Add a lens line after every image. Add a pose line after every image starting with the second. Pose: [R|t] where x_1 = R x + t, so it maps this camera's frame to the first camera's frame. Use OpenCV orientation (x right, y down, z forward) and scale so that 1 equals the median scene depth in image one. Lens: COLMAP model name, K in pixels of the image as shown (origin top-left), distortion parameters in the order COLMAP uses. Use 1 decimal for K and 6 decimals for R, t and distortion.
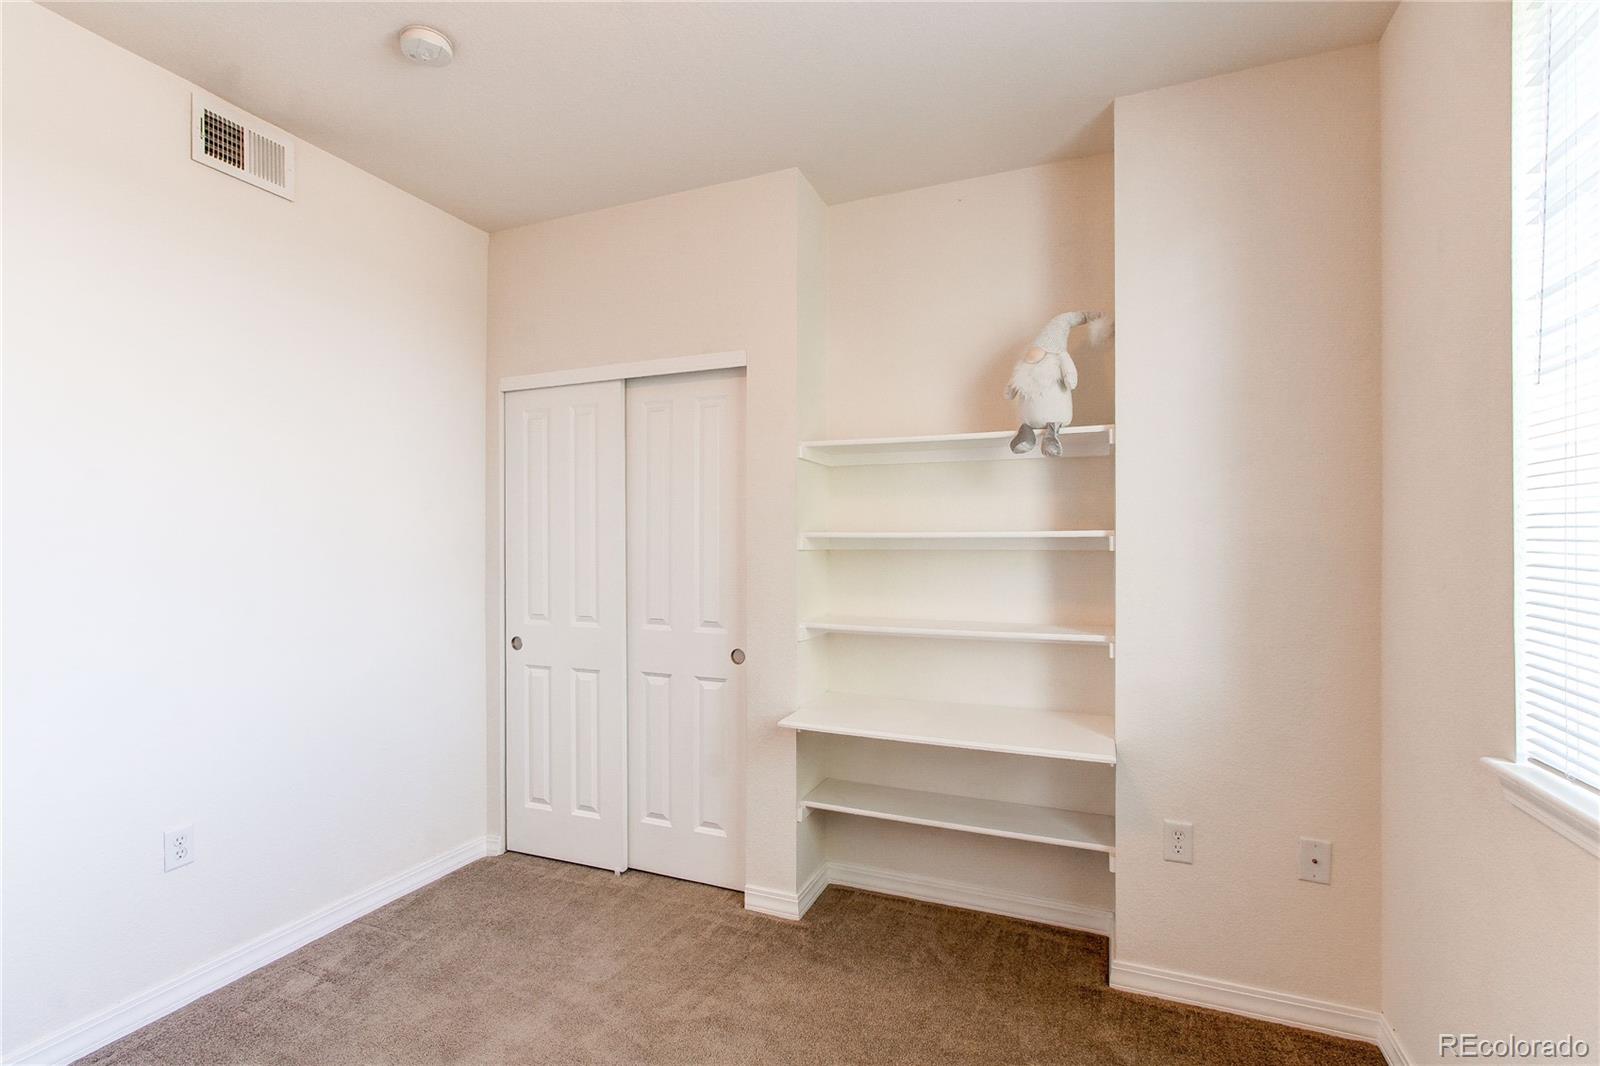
lens RADIAL K [[751.1, 0, 795.4], [0, 751.1, 540.9], [0, 0, 1]] dist [-0.000825, 0.006758]
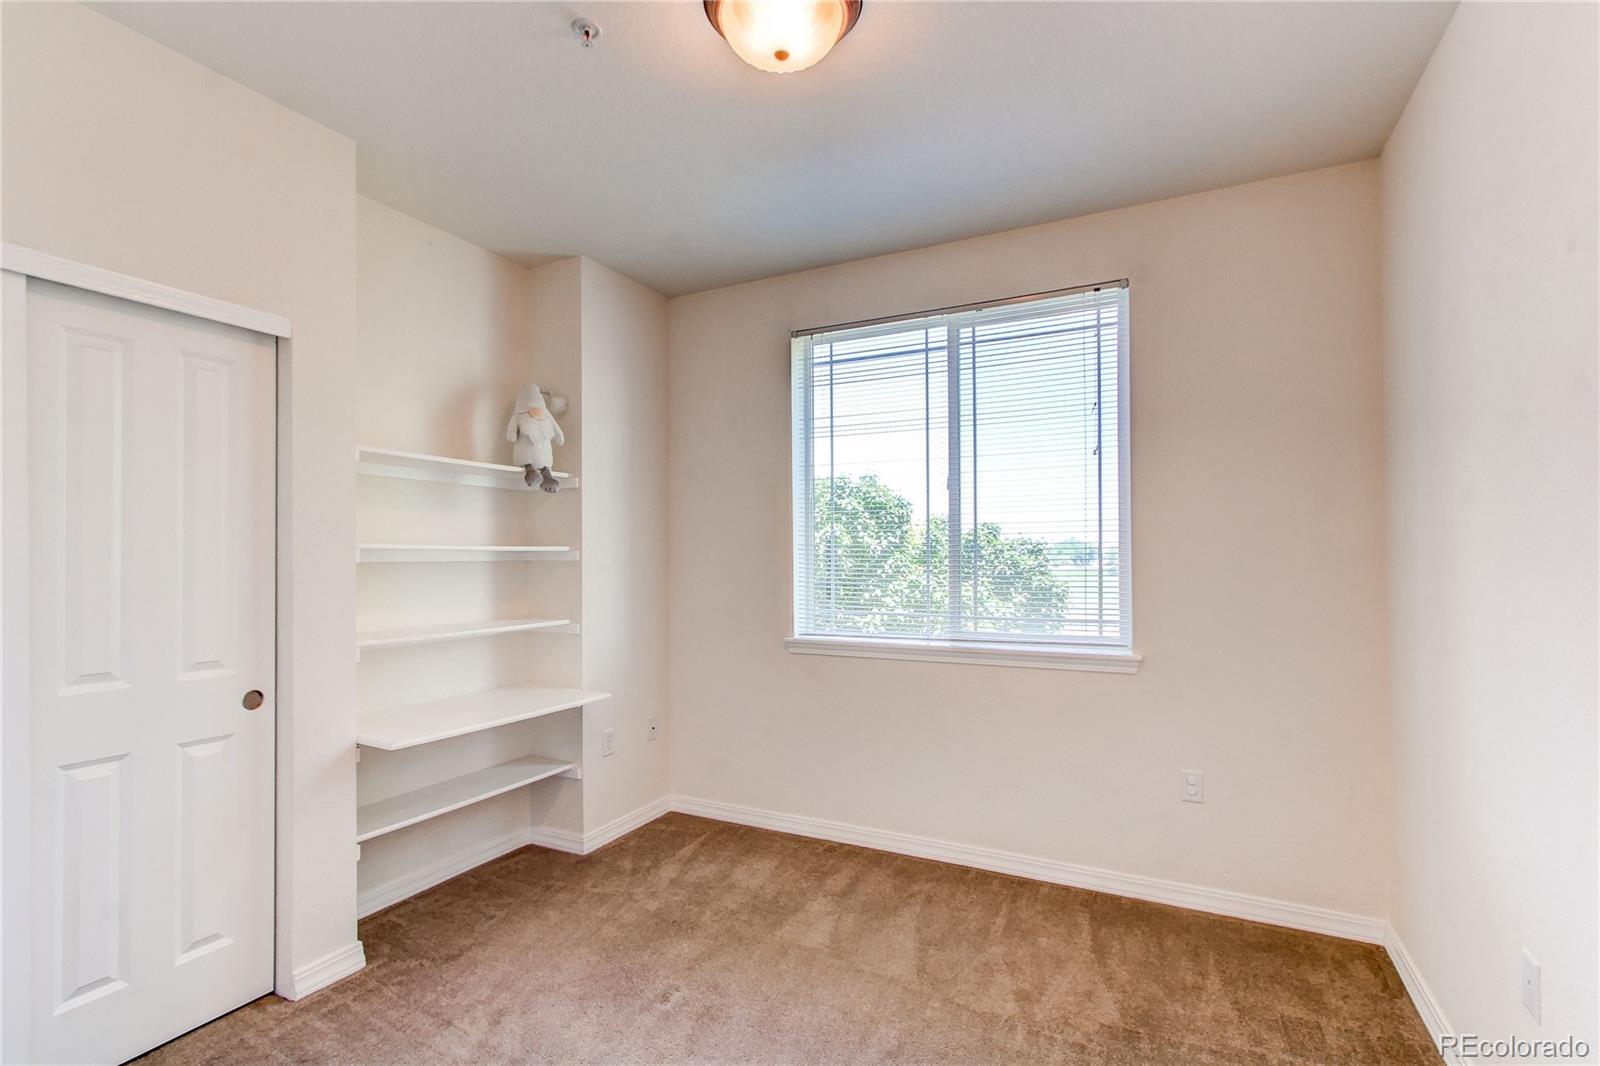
lens RADIAL K [[744.8, 0, 787.6], [0, 744.8, 547.8], [0, 0, 1]] dist [0.000009, 0.001319]
pose [[0.077369, 0.011142, 0.996940, -0.857000], [-0.001918, 0.999937, -0.011027, 0.003241], [-0.997001, -0.001059, 0.077385, 0.409020]]
